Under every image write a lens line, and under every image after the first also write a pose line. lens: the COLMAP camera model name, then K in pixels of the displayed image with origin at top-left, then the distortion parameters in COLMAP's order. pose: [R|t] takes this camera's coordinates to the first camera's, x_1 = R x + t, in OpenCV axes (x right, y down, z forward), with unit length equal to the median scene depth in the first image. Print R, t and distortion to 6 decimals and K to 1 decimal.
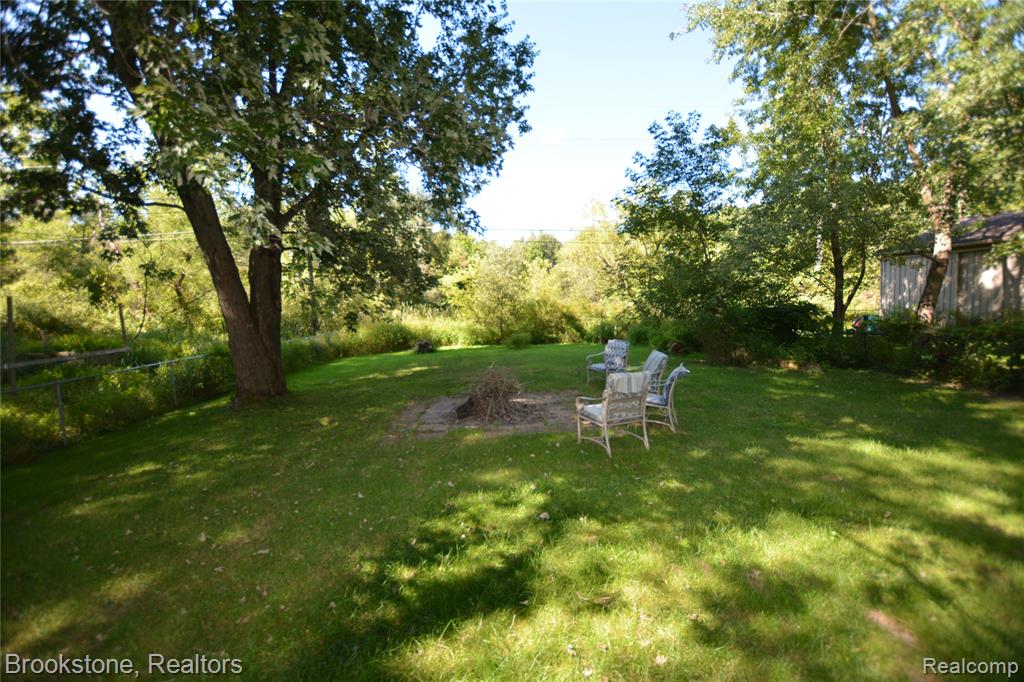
lens RADIAL K [[451.2, 0, 510.1], [0, 451.2, 336.7], [0, 0, 1]] dist [-0.024346, 0.000857]
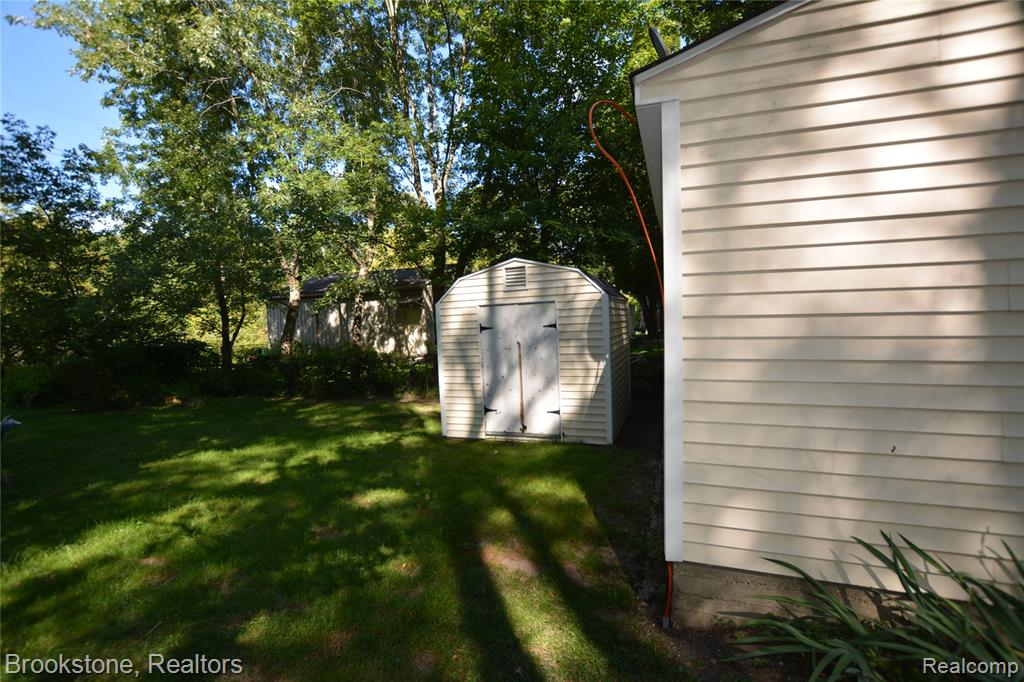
lens RADIAL K [[451.2, 0, 510.1], [0, 451.2, 336.7], [0, 0, 1]] dist [-0.024346, 0.000857]
pose [[0.412650, -0.015901, 0.910751, -0.000179], [0.086752, 0.995989, -0.021917, 0.003716], [-0.906749, 0.088054, 0.412374, -0.127745]]
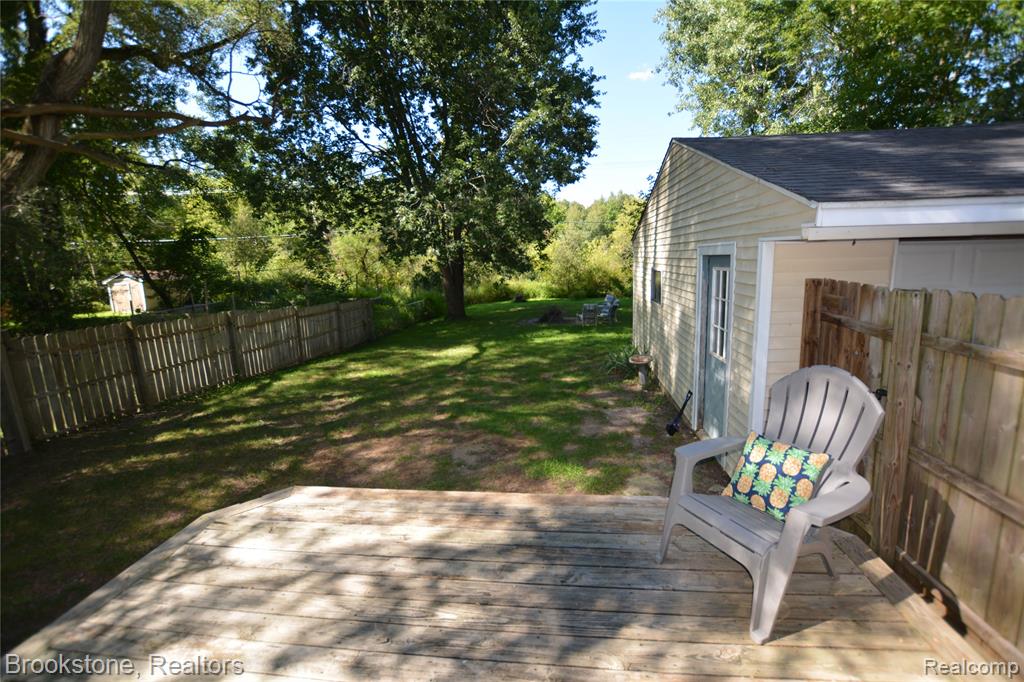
lens RADIAL K [[451.2, 0, 510.1], [0, 451.2, 336.7], [0, 0, 1]] dist [-0.024346, 0.000857]
pose [[0.983828, 0.026823, -0.177098, 0.069937], [-0.009438, 0.995113, 0.098287, -0.000428], [0.178869, -0.095027, 0.979273, -0.624764]]
